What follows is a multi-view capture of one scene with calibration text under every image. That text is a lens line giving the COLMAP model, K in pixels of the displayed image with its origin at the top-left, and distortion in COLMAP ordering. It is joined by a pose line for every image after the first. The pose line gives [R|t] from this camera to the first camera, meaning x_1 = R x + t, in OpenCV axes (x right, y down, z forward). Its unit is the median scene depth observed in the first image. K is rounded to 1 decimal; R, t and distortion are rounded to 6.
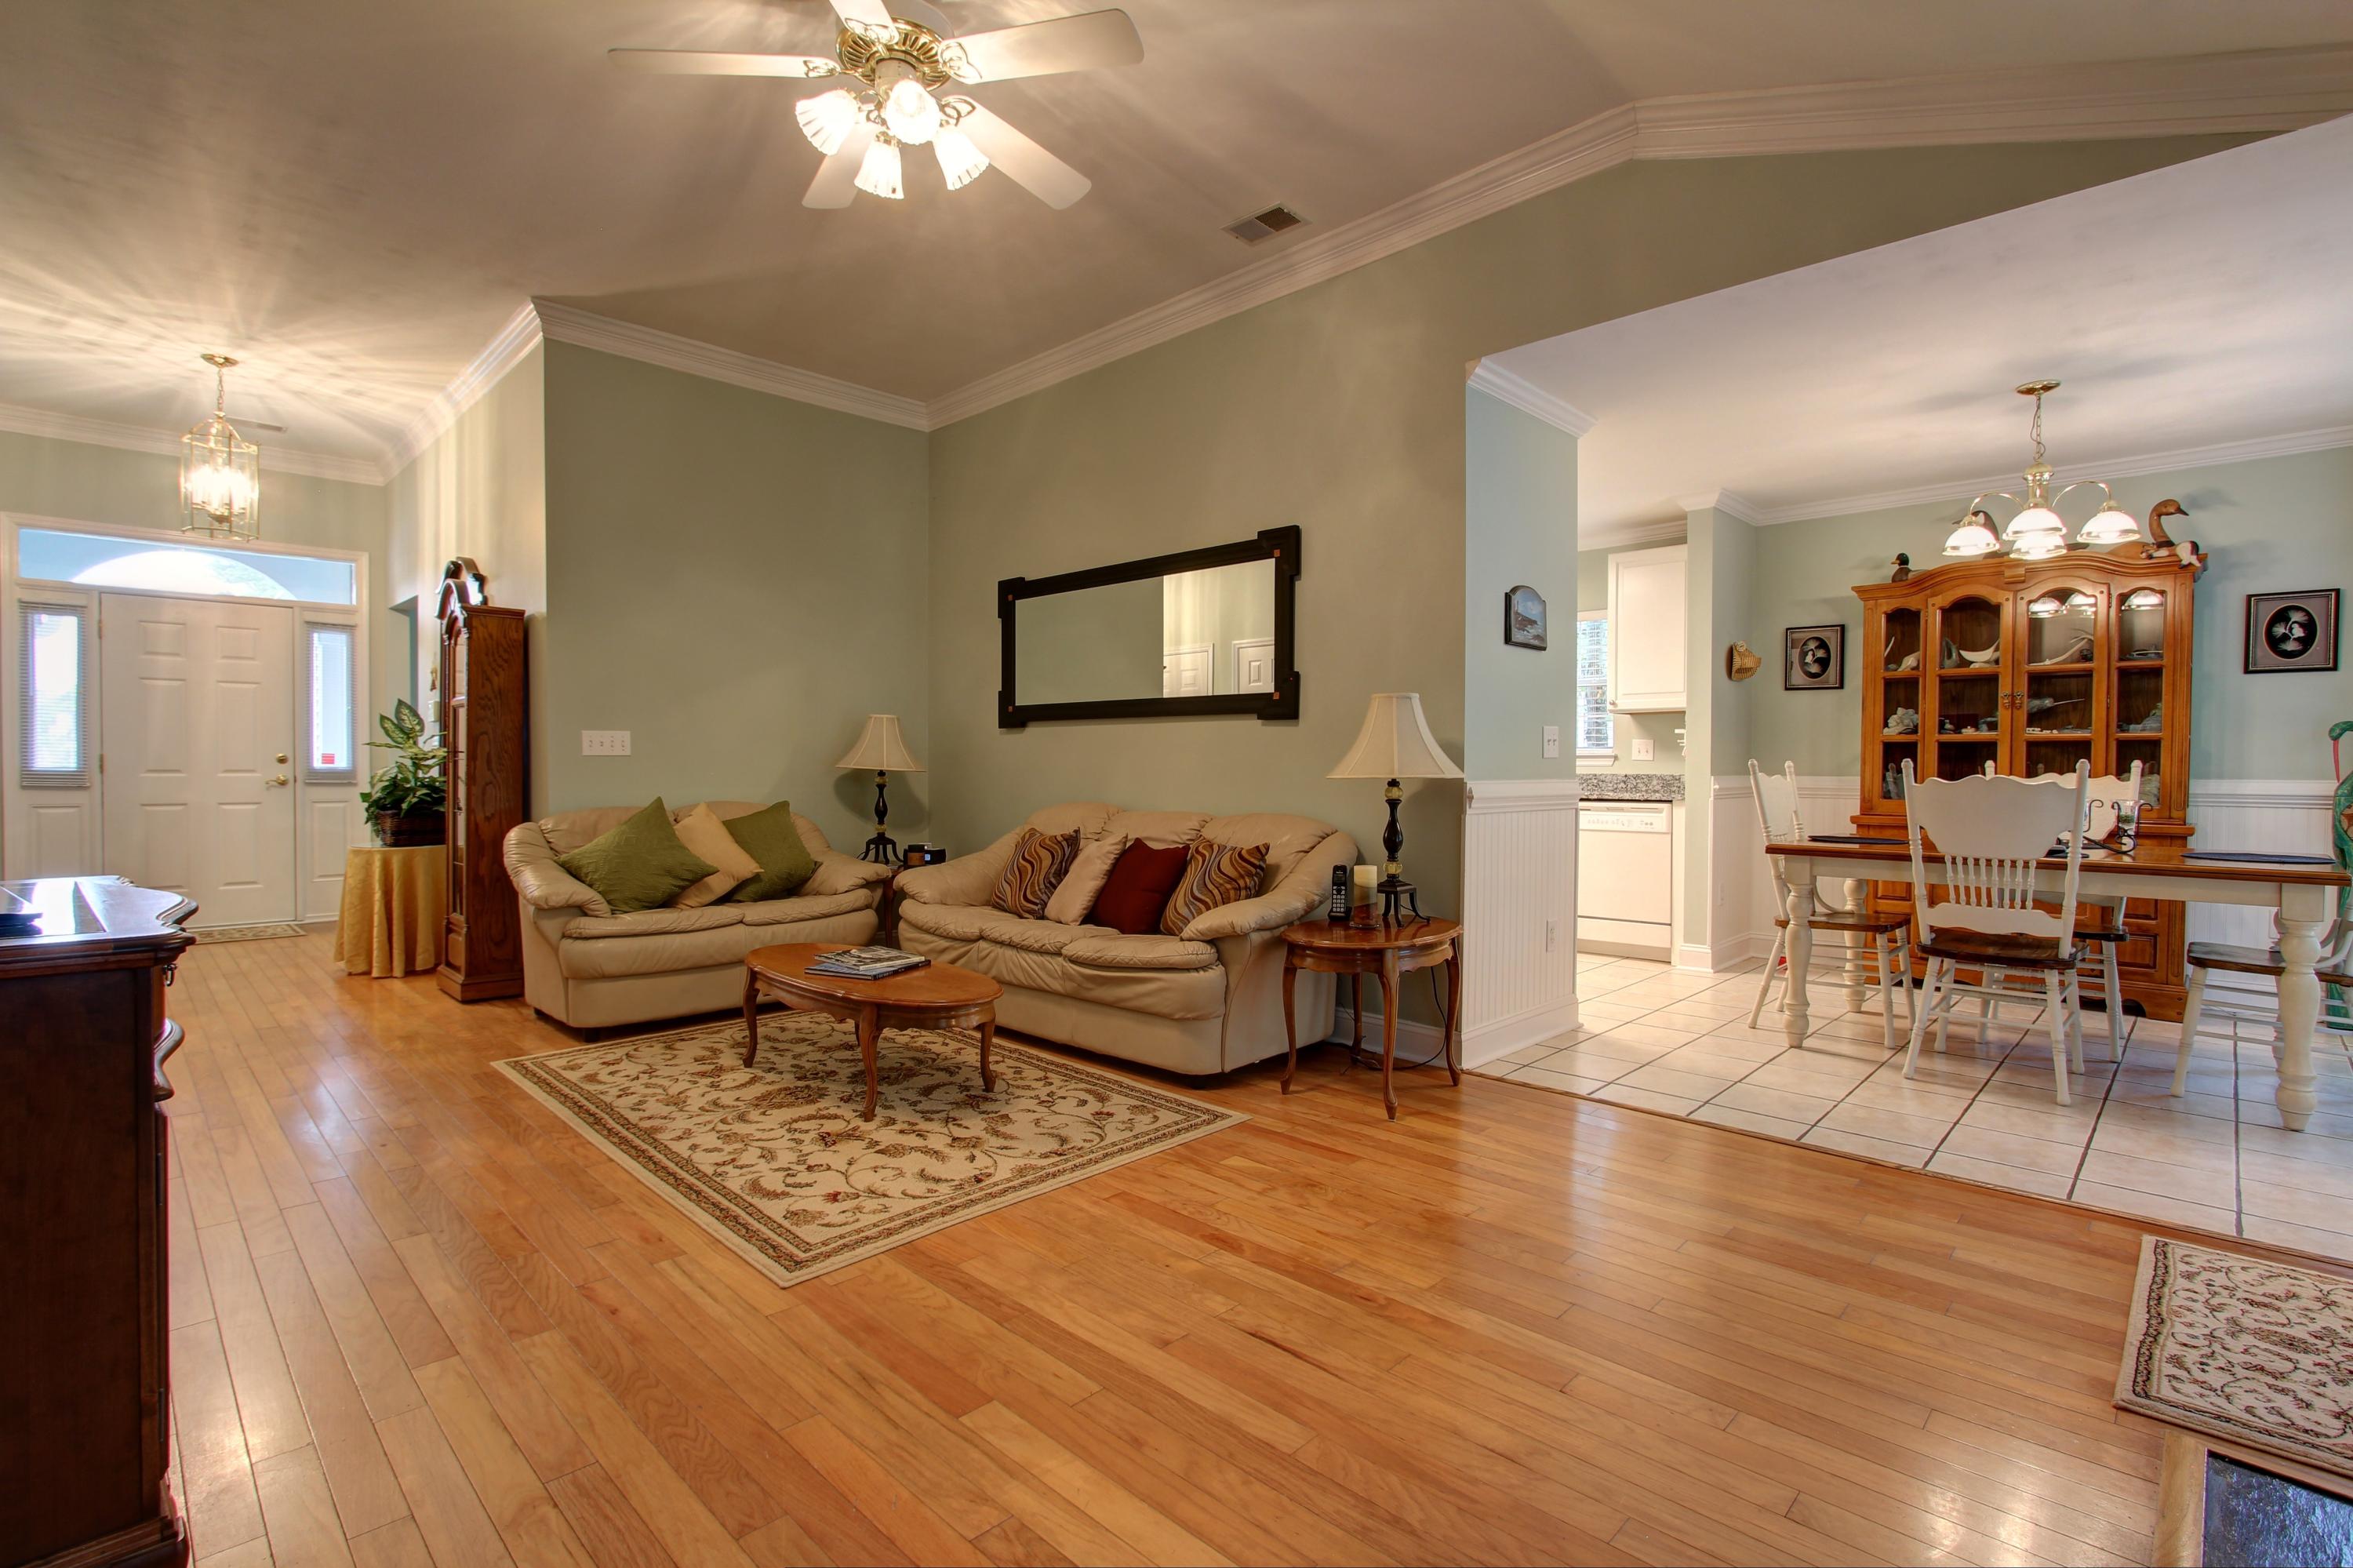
lens RADIAL K [[1081.3, 0, 1168.9], [0, 1081.3, 777.9], [0, 0, 1]] dist [-0.017692, 0.000687]
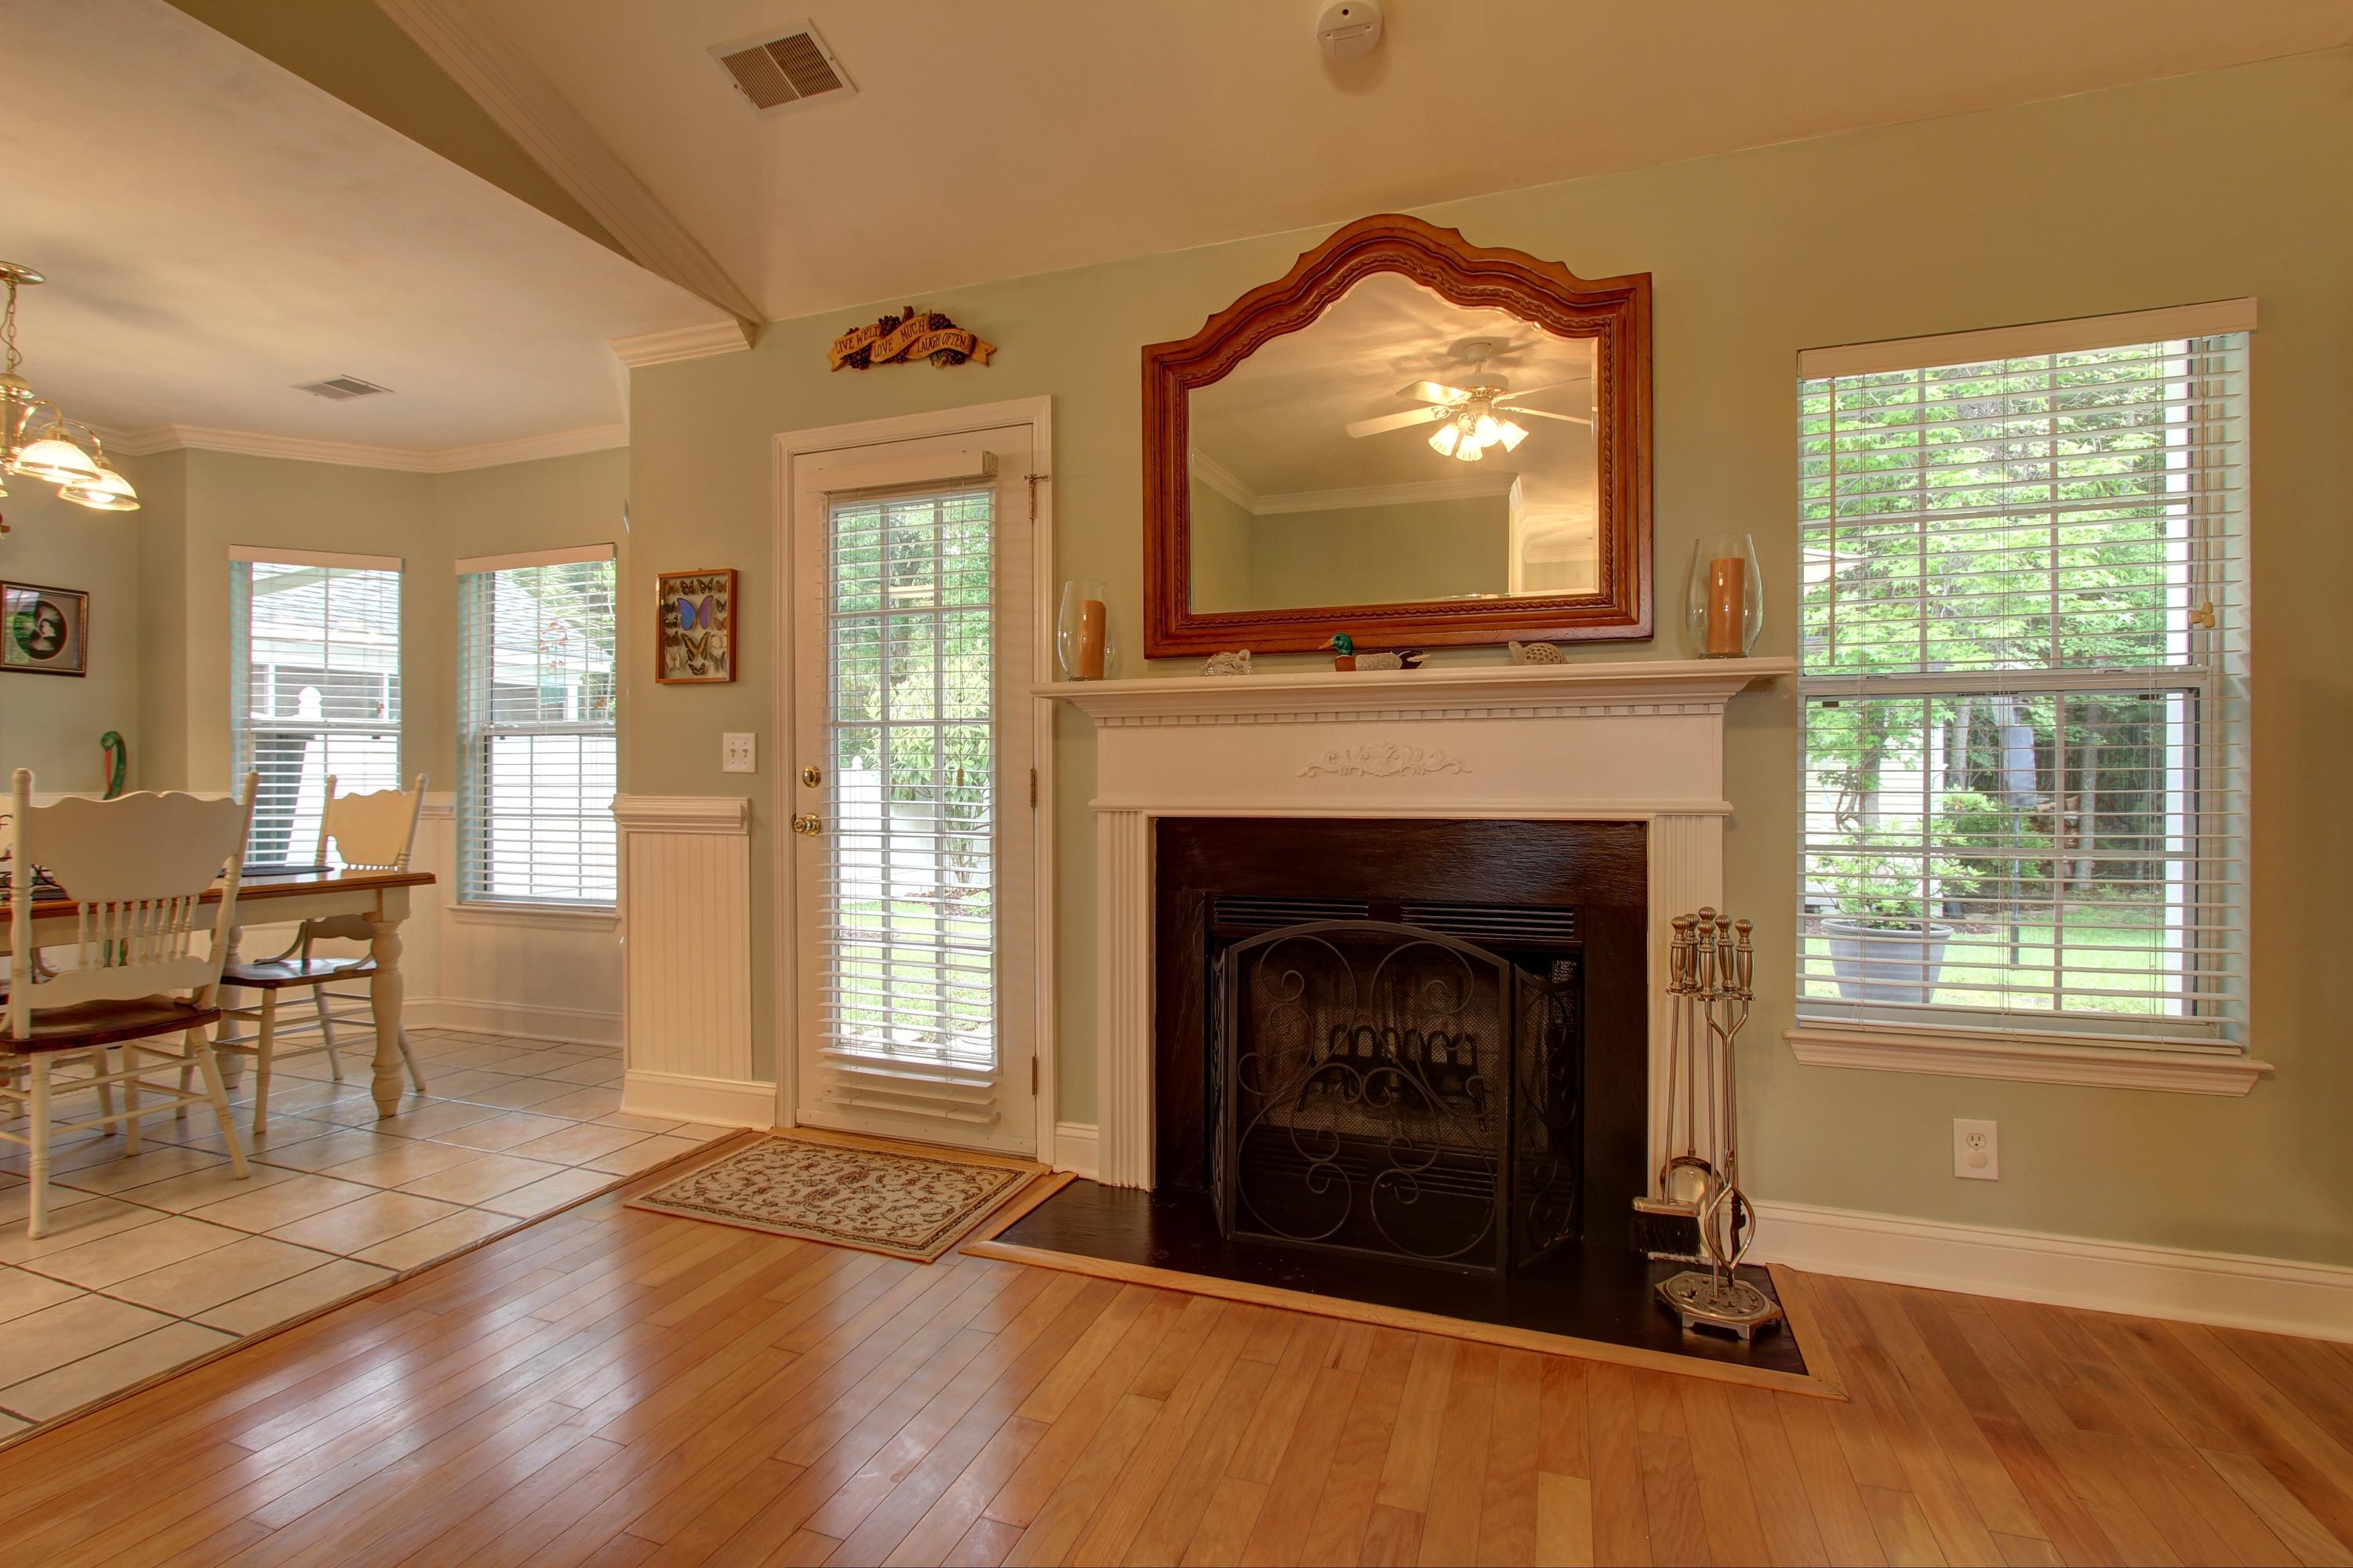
lens RADIAL K [[1081.3, 0, 1176.8], [0, 1081.3, 786.0], [0, 0, 1]] dist [-0.017692, 0.000687]
pose [[-0.424113, -0.006993, 0.905582, -0.250463], [0.011442, 0.999849, 0.013079, -0.007049], [-0.905537, 0.015908, -0.423969, 0.724514]]
